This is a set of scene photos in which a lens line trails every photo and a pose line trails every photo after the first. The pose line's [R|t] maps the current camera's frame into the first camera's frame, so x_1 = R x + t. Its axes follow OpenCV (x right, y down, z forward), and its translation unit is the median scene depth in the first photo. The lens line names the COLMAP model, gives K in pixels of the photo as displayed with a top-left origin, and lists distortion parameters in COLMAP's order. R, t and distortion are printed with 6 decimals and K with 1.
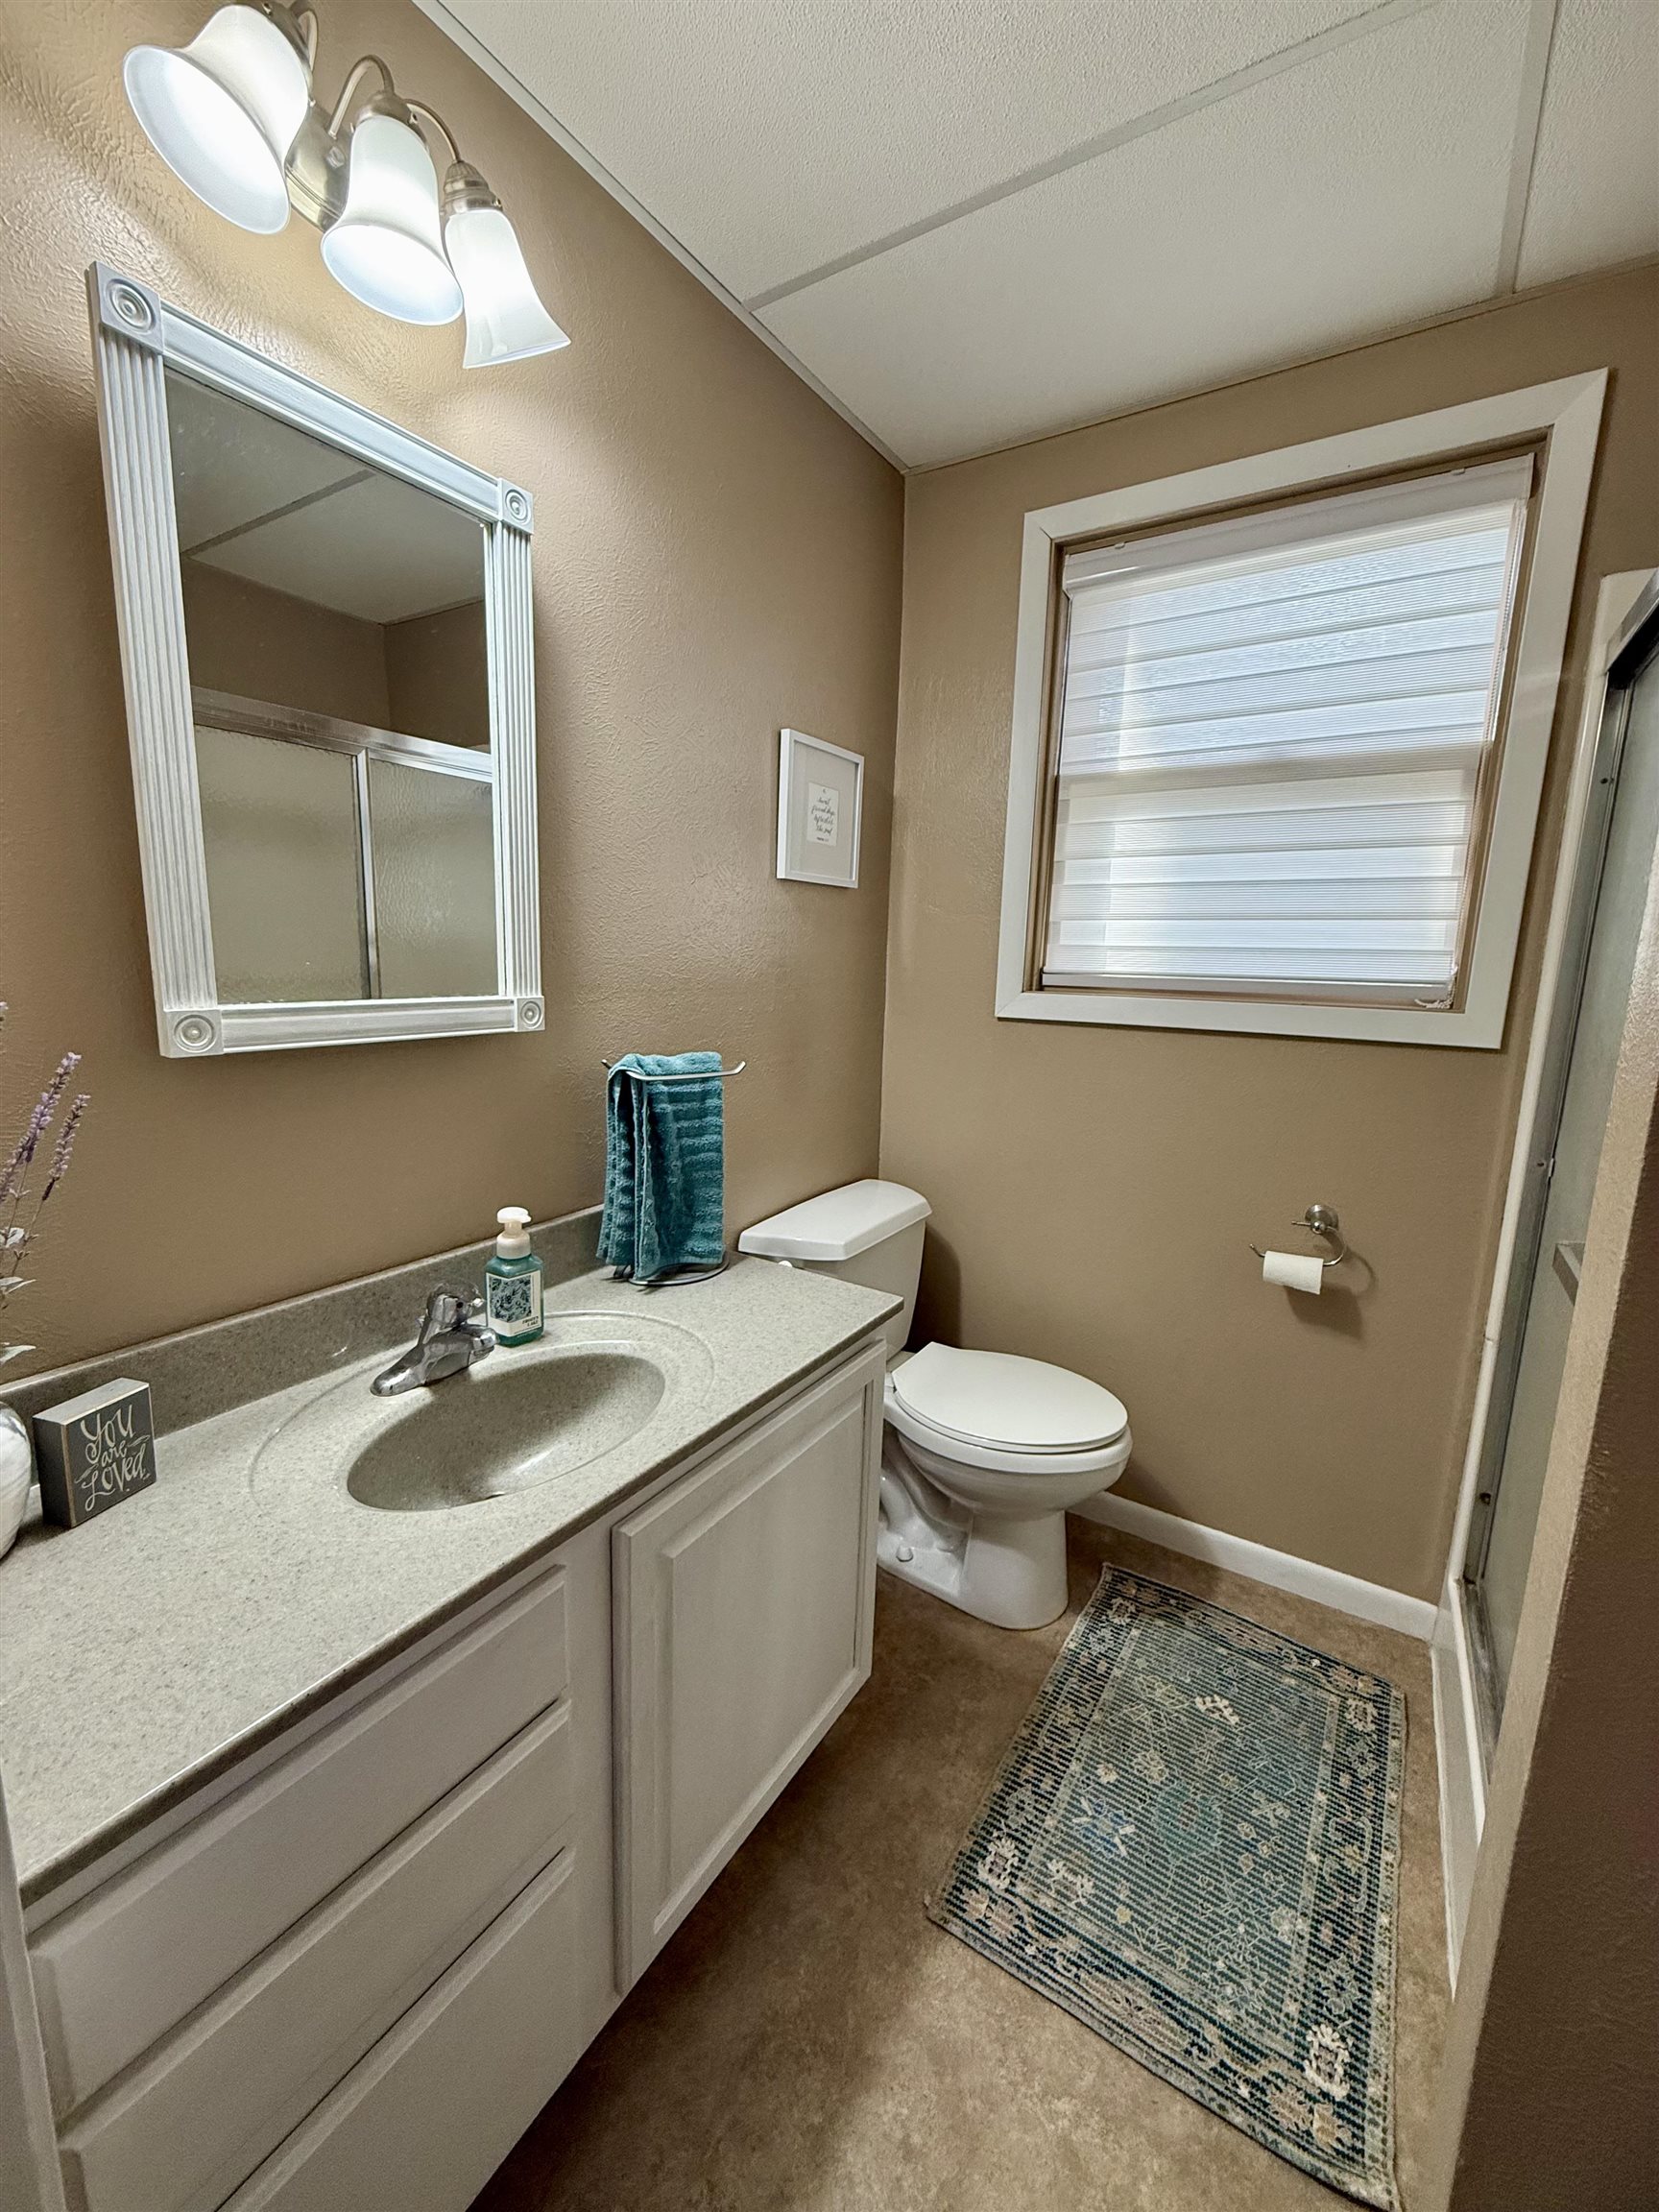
lens RADIAL K [[883.8, 0, 824.5], [0, 883.8, 1099.0], [0, 0, 1]] dist [-0.001235, 0.000279]
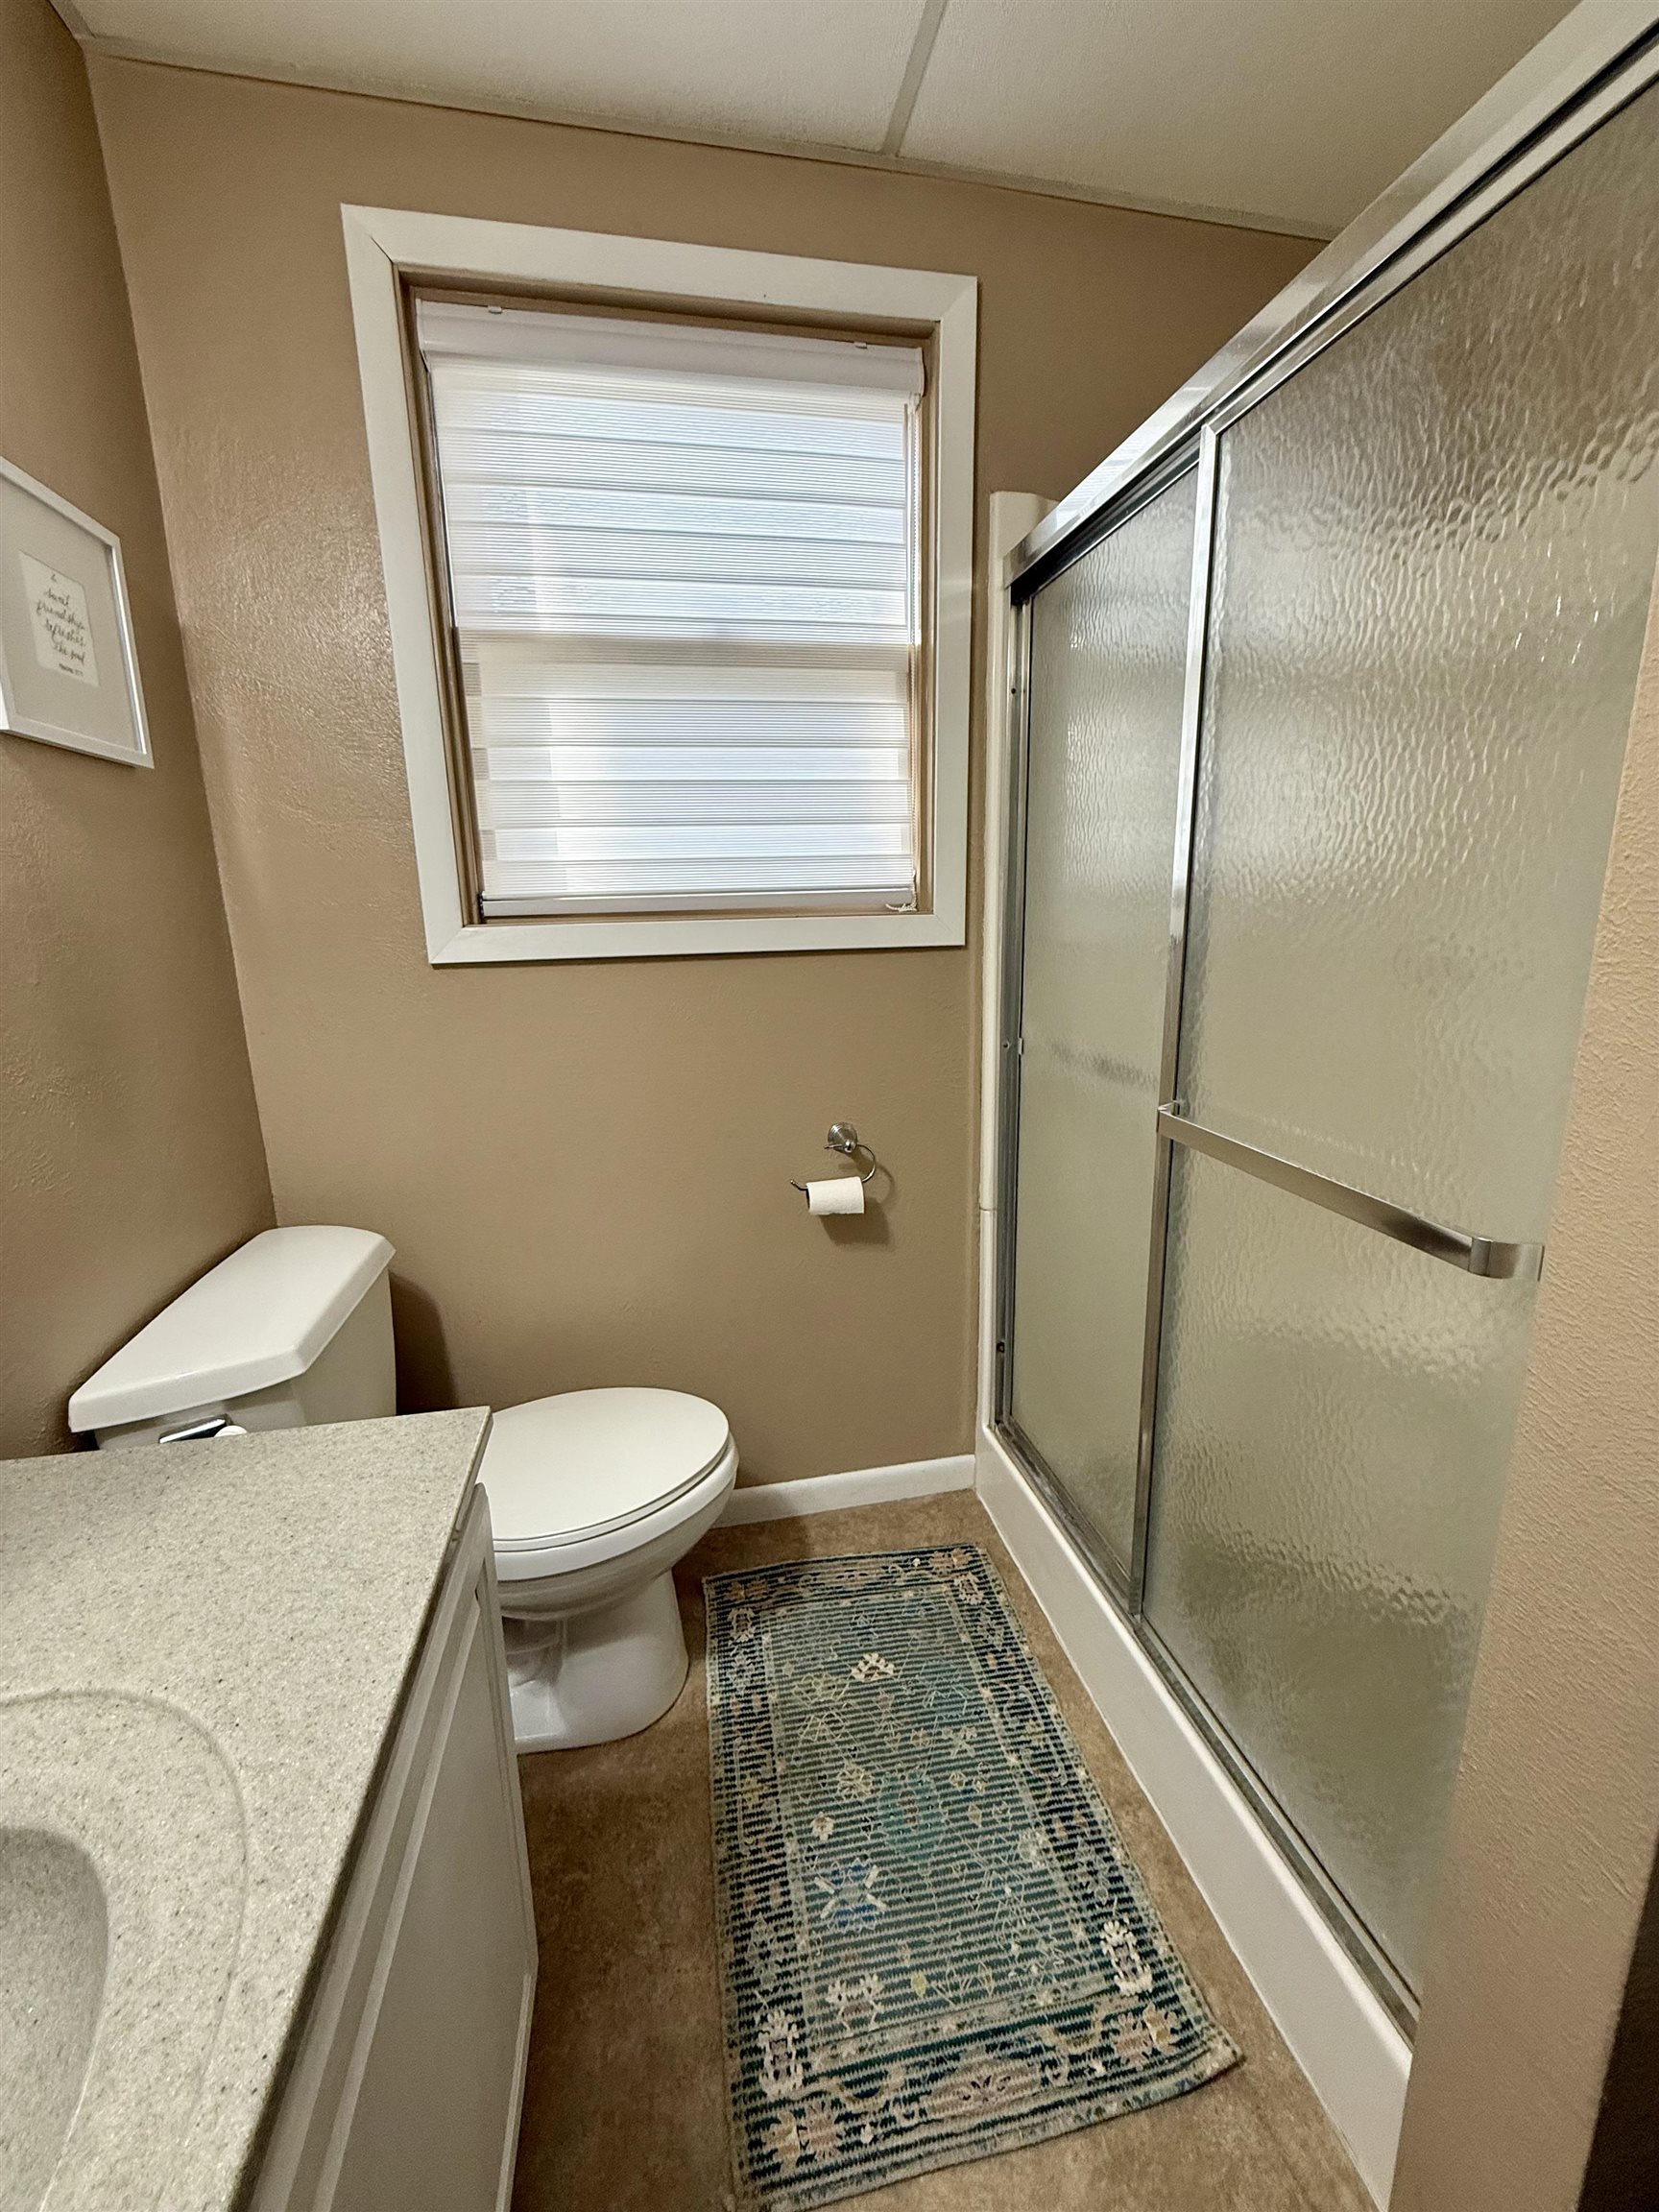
lens RADIAL K [[883.8, 0, 833.8], [0, 883.8, 1098.8], [0, 0, 1]] dist [-0.001235, 0.000279]
pose [[0.712031, -0.191860, 0.675427, -0.105573], [0.156421, 0.981113, 0.113794, -0.019876], [-0.684503, 0.024626, 0.728594, 0.328451]]
